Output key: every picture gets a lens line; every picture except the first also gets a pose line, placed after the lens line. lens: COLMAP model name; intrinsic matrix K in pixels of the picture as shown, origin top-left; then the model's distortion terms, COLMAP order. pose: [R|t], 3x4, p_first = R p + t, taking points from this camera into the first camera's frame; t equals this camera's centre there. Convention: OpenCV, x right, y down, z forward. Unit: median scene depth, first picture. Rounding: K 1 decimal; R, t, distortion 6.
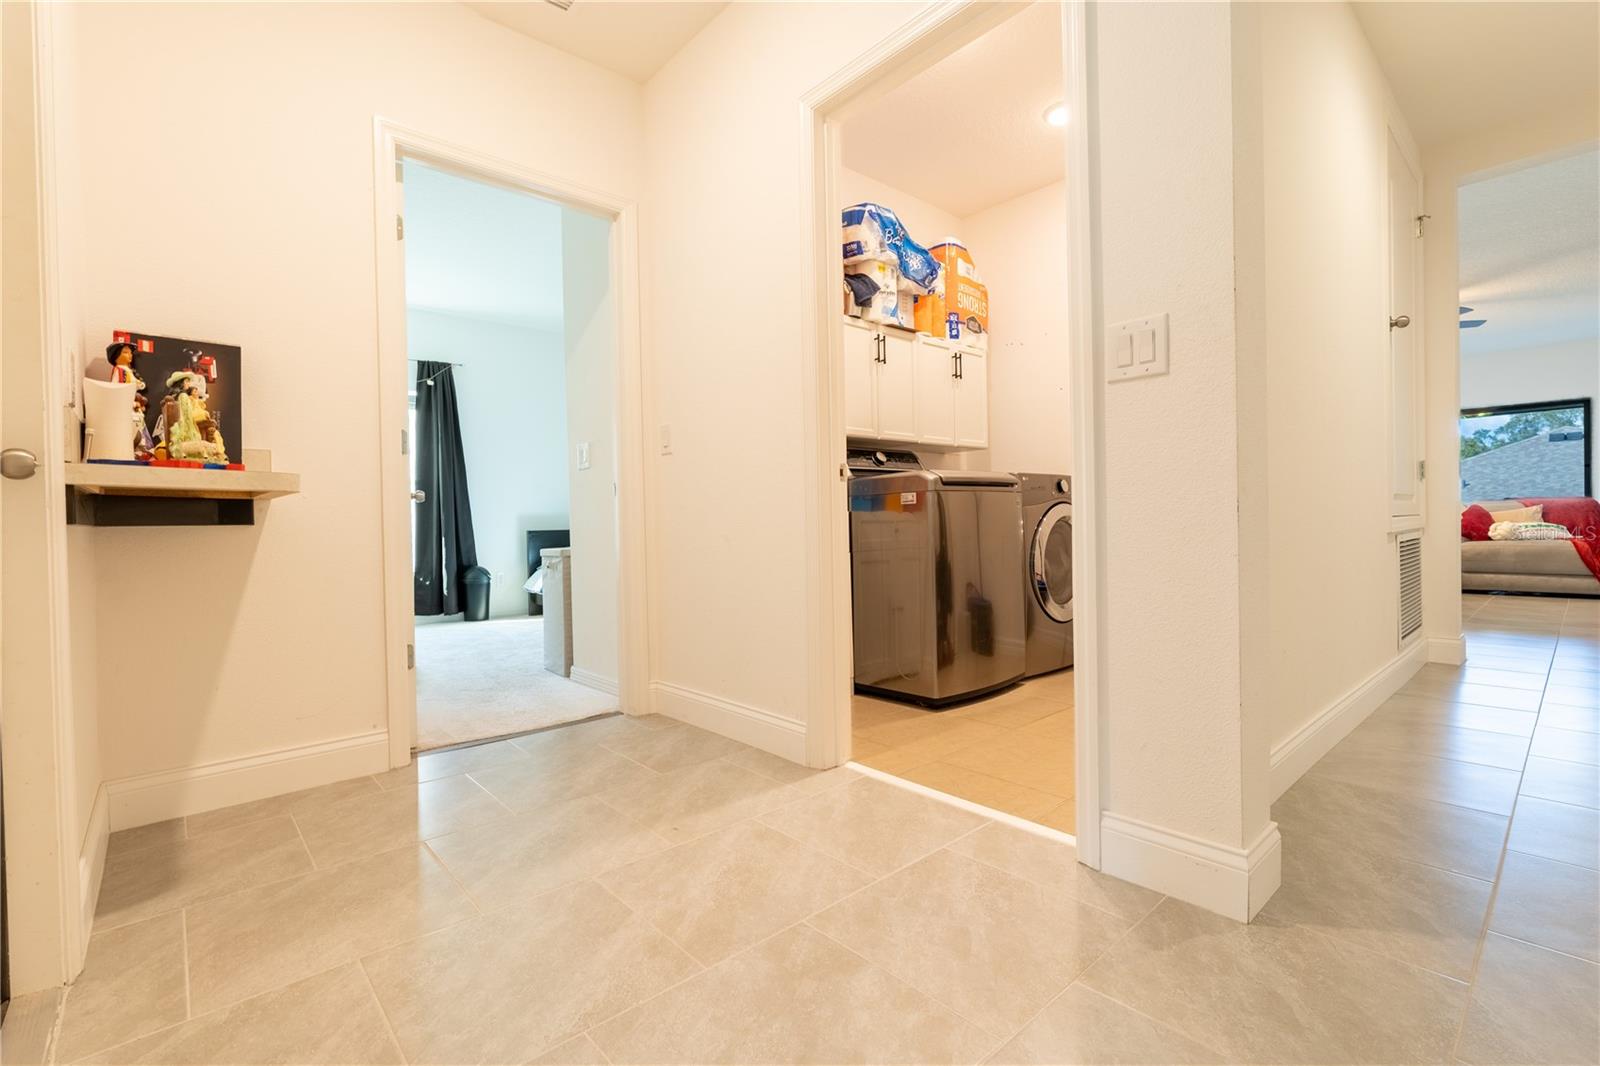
lens RADIAL K [[741.0, 0, 800.0], [0, 741.0, 526.4], [0, 0, 1]] dist [0.012176, 0.000036]
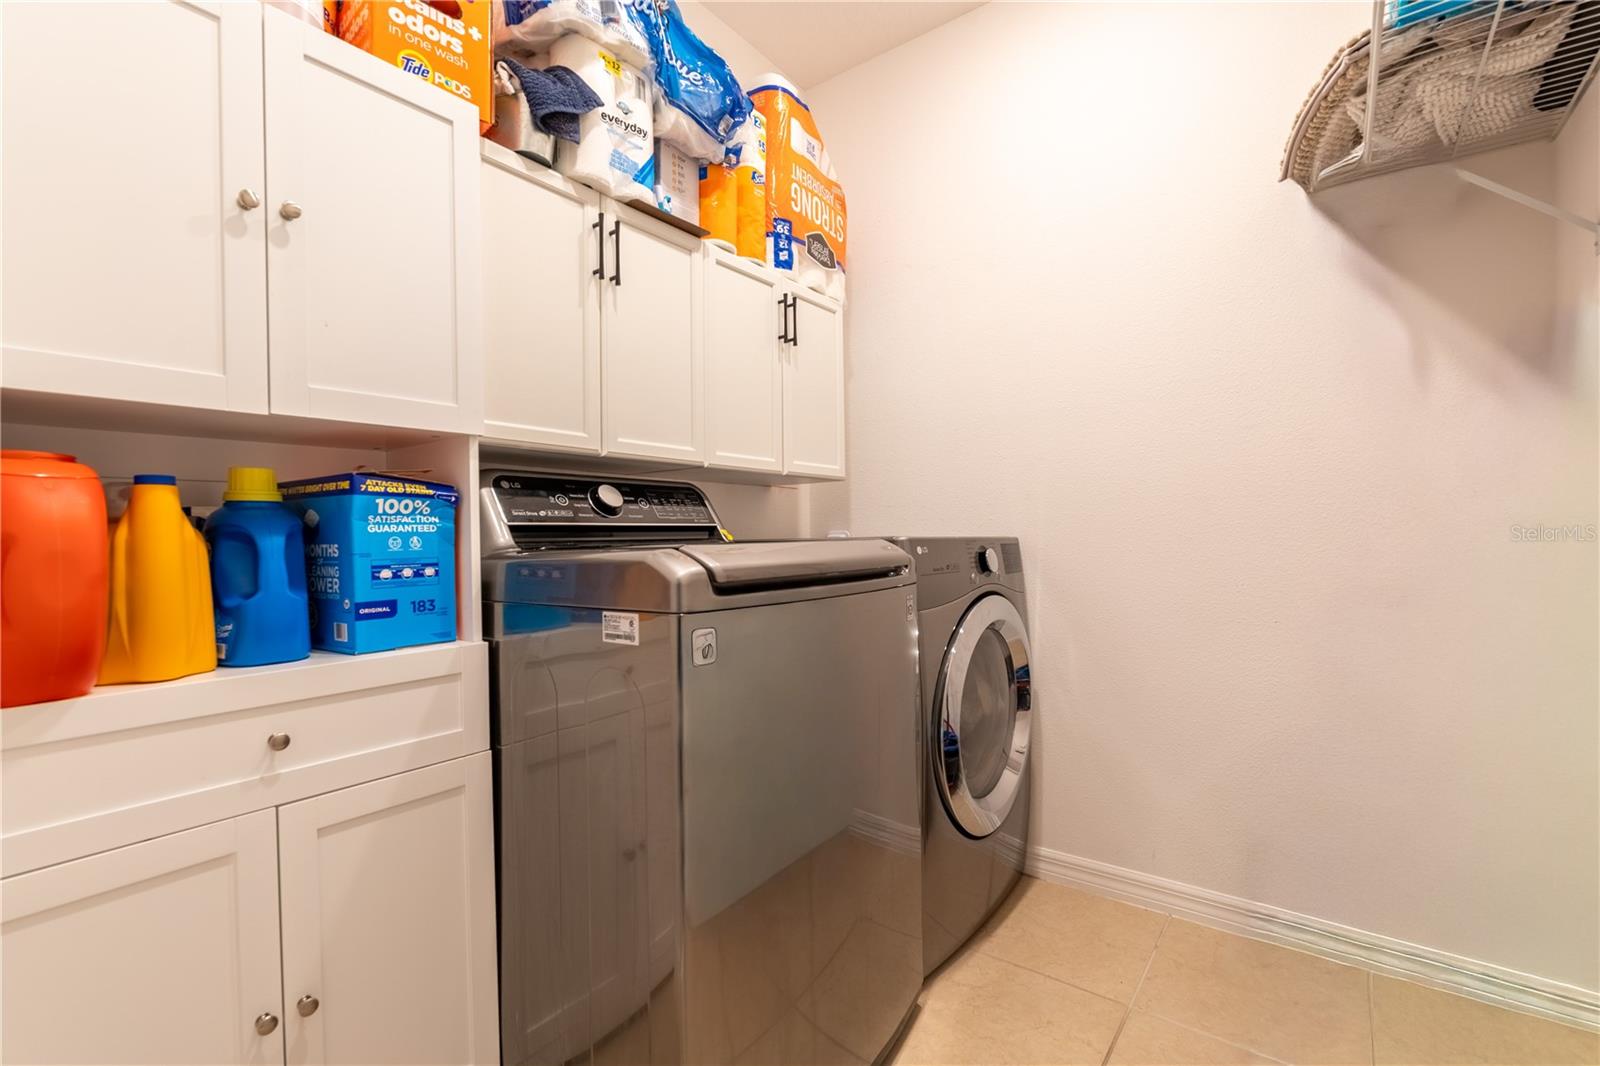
lens RADIAL K [[703.6, 0, 796.0], [0, 703.6, 530.8], [0, 0, 1]] dist [-0.002664, -0.000105]
pose [[0.983777, 0.011143, 0.179050, 0.138266], [-0.008463, 0.999841, -0.015723, -0.064933], [-0.179197, 0.013953, 0.983714, 0.547253]]
